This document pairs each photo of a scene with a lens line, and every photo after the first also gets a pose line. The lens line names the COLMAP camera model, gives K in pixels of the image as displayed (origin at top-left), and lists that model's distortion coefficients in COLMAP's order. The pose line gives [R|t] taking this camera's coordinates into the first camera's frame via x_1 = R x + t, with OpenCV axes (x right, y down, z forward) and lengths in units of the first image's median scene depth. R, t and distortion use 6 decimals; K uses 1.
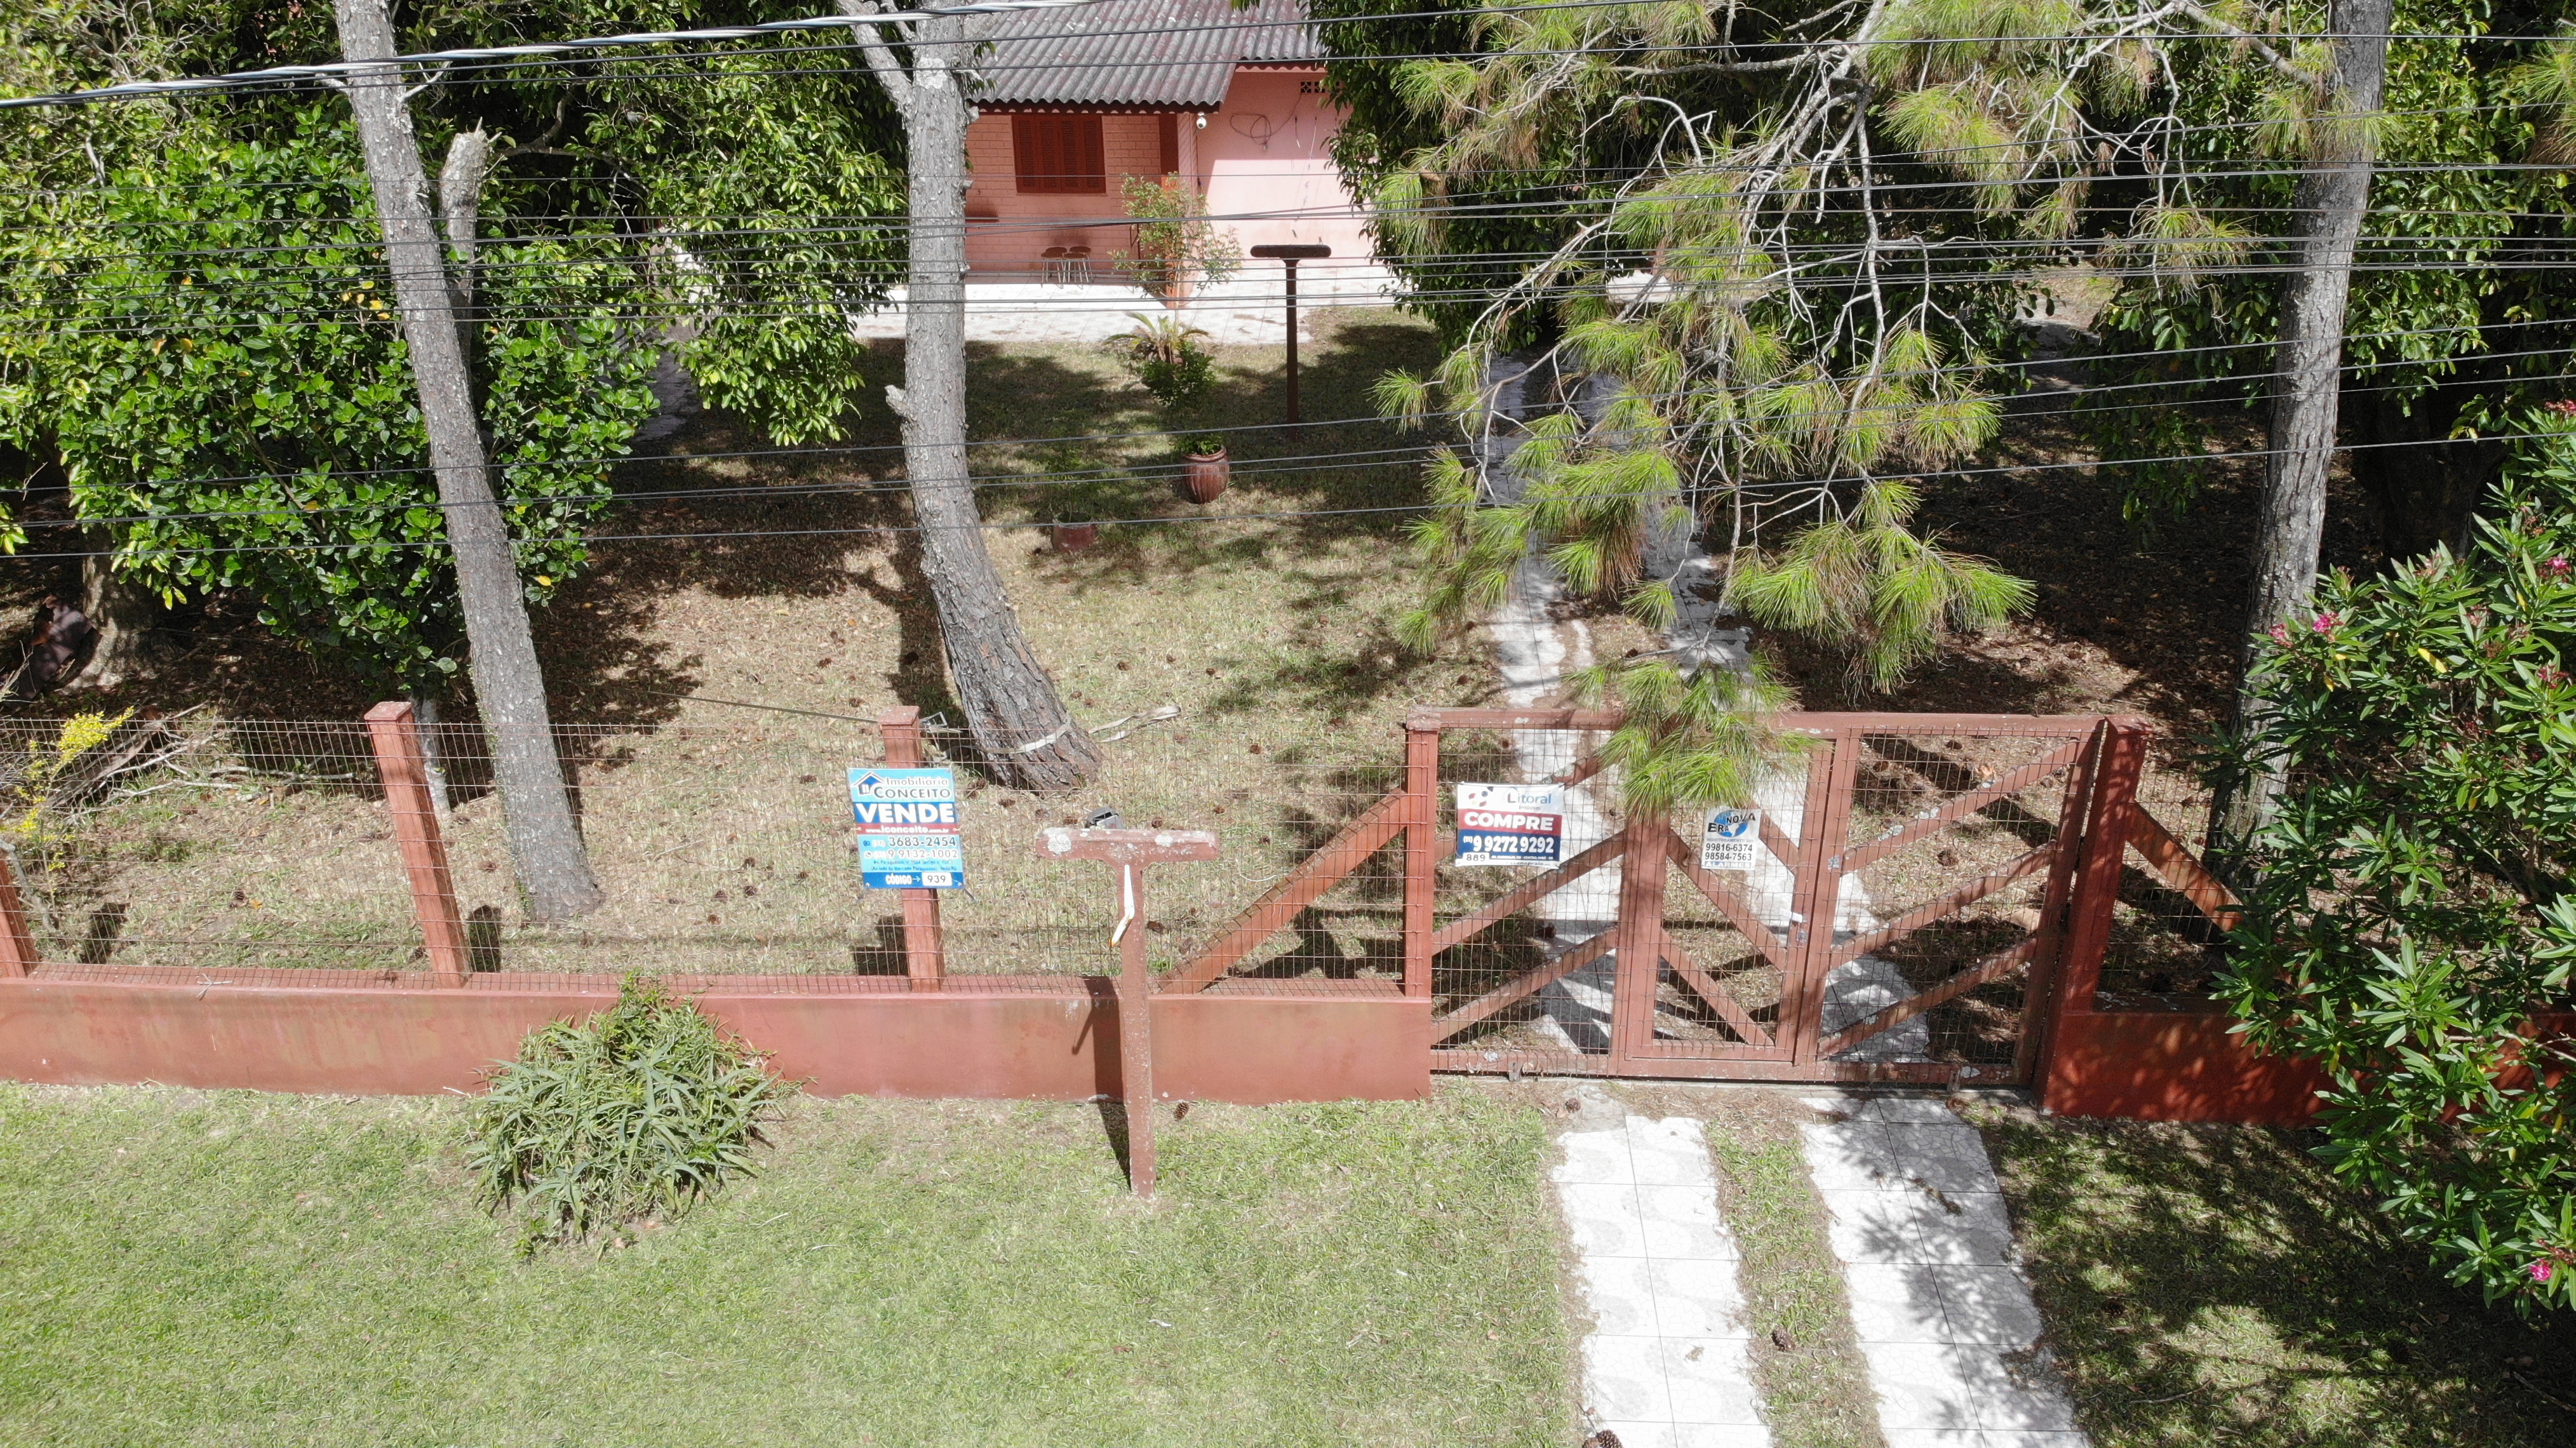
lens RADIAL K [[1870.8, 0, 1277.3], [0, 1870.8, 722.9], [0, 0, 1]] dist [0.110085, -0.242961]
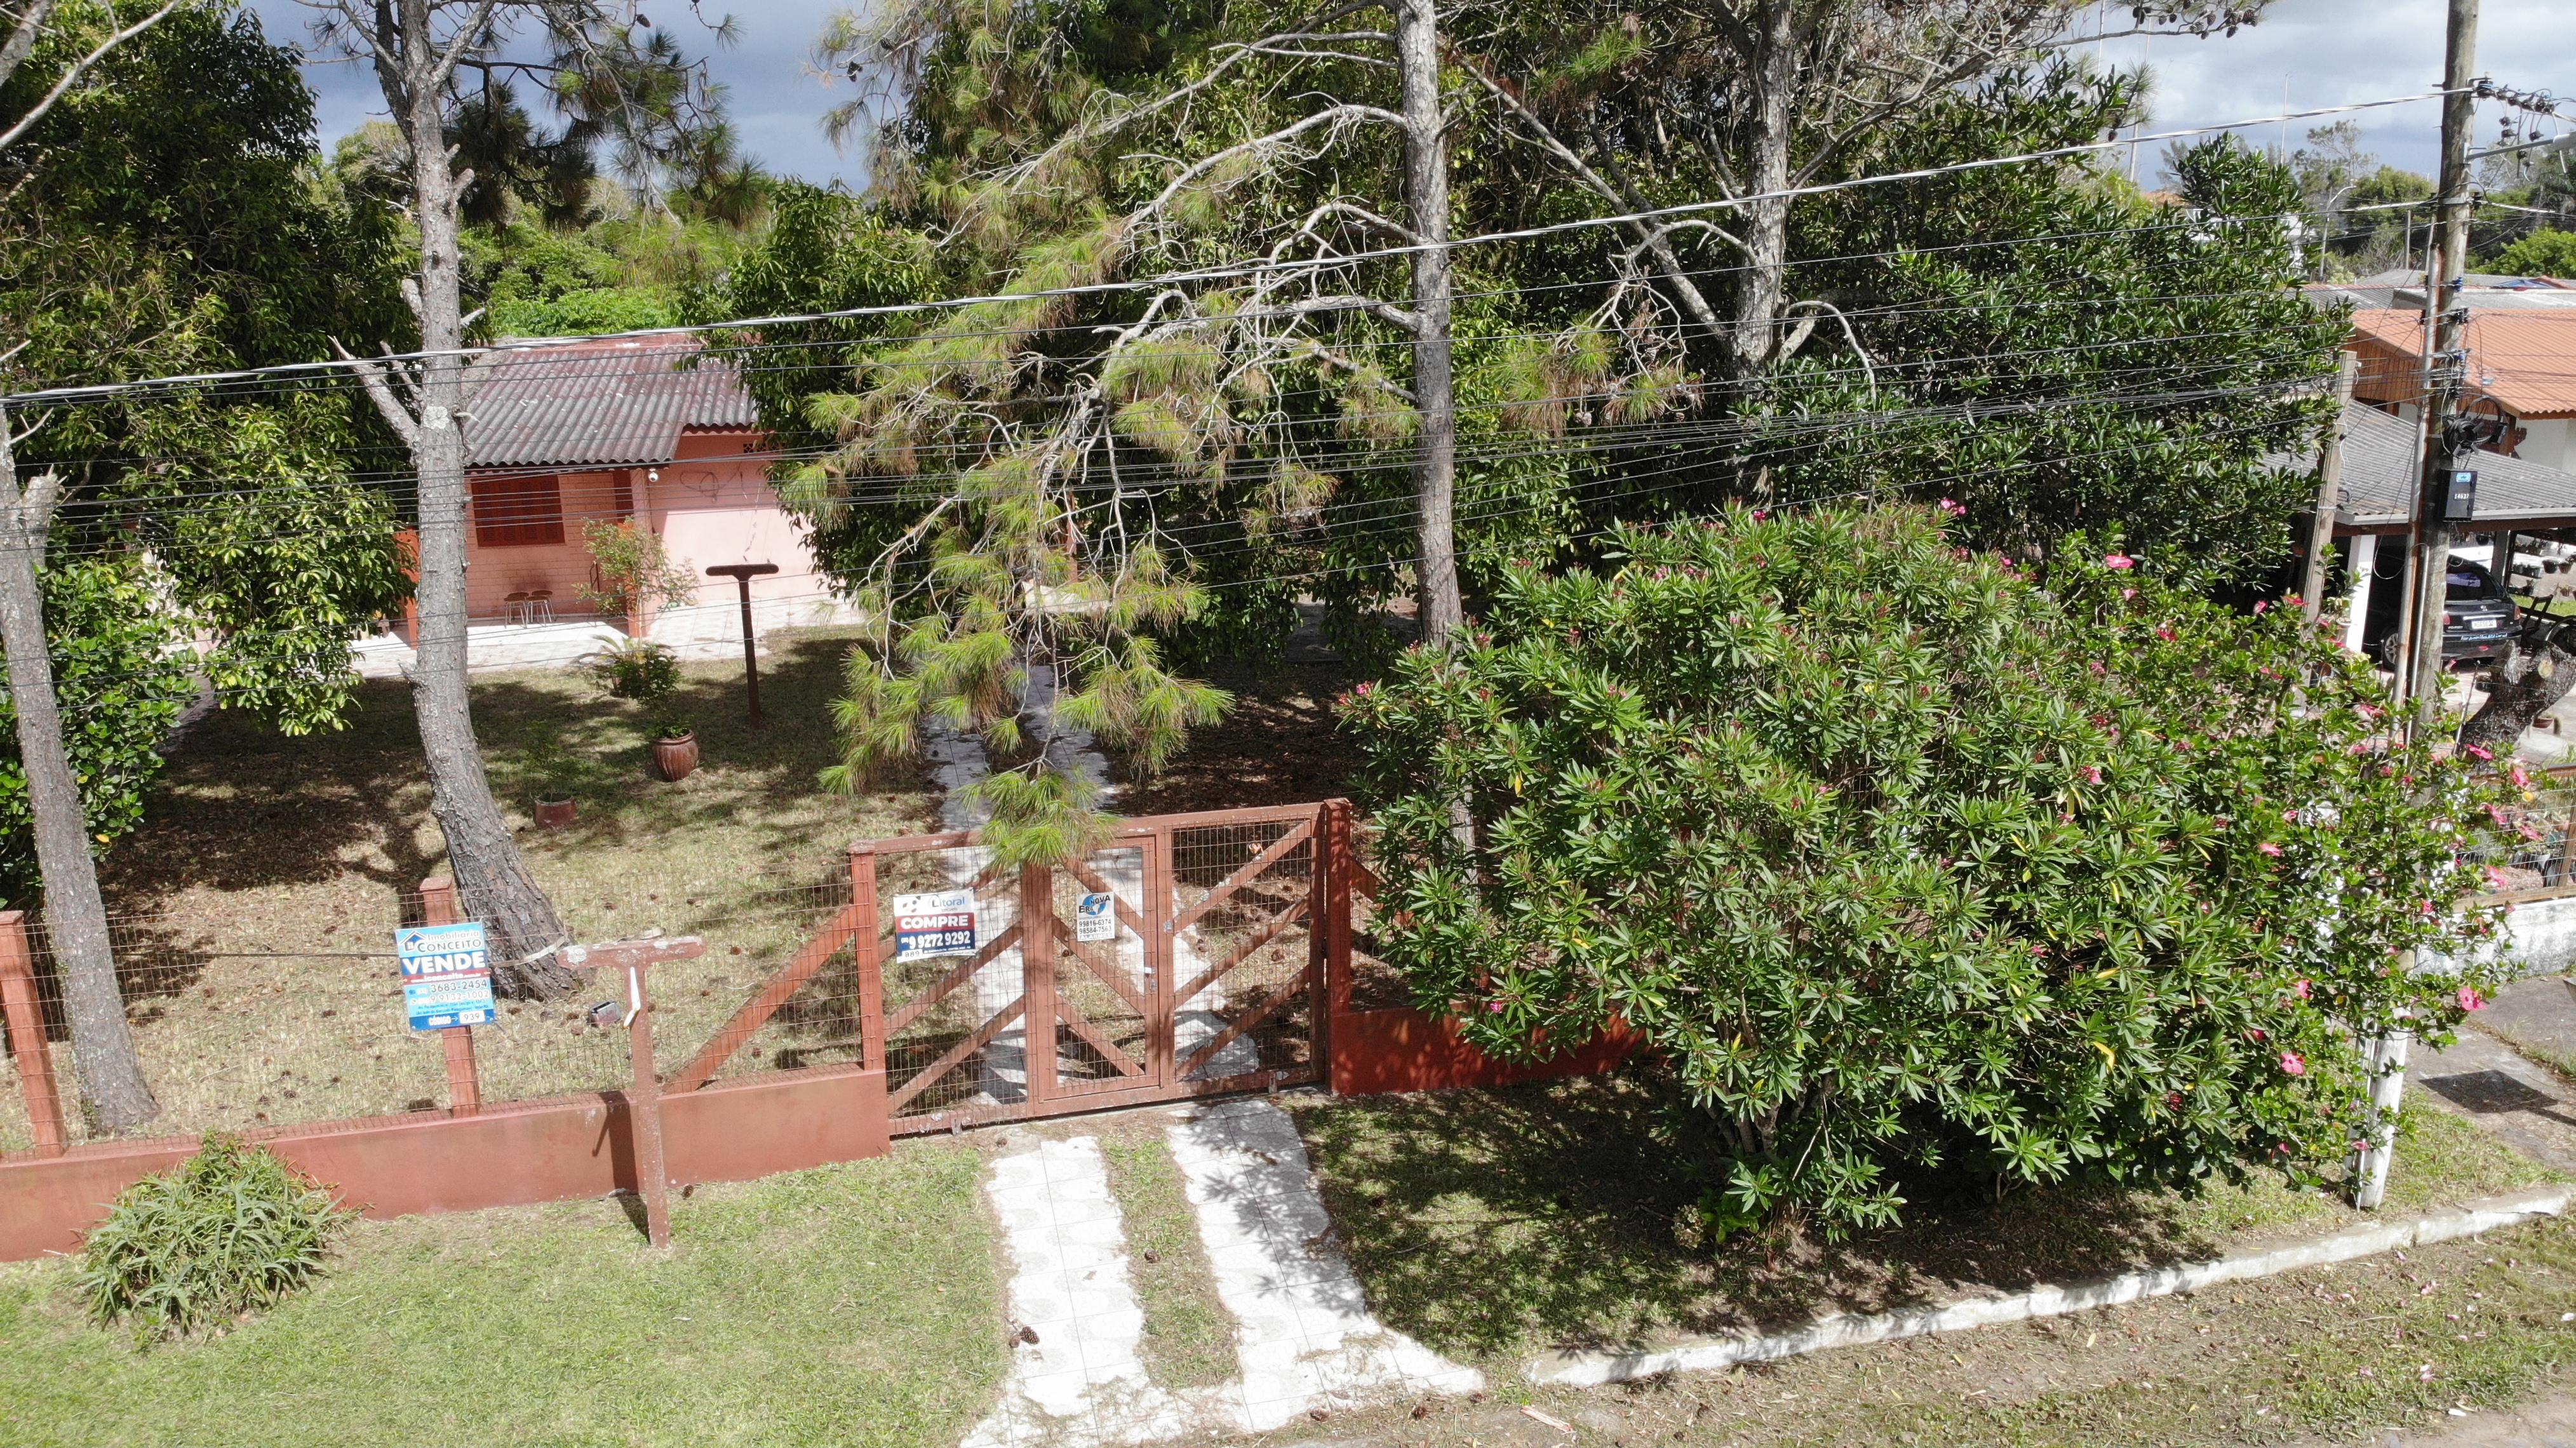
lens RADIAL K [[1880.5, 0, 1284.8], [0, 1880.5, 715.5], [0, 0, 1]] dist [0.102004, -0.238574]
pose [[0.959320, -0.065991, 0.274500, 0.003374], [0.117865, 0.977127, -0.177007, 0.161938], [-0.256541, 0.202161, 0.945155, -0.355452]]
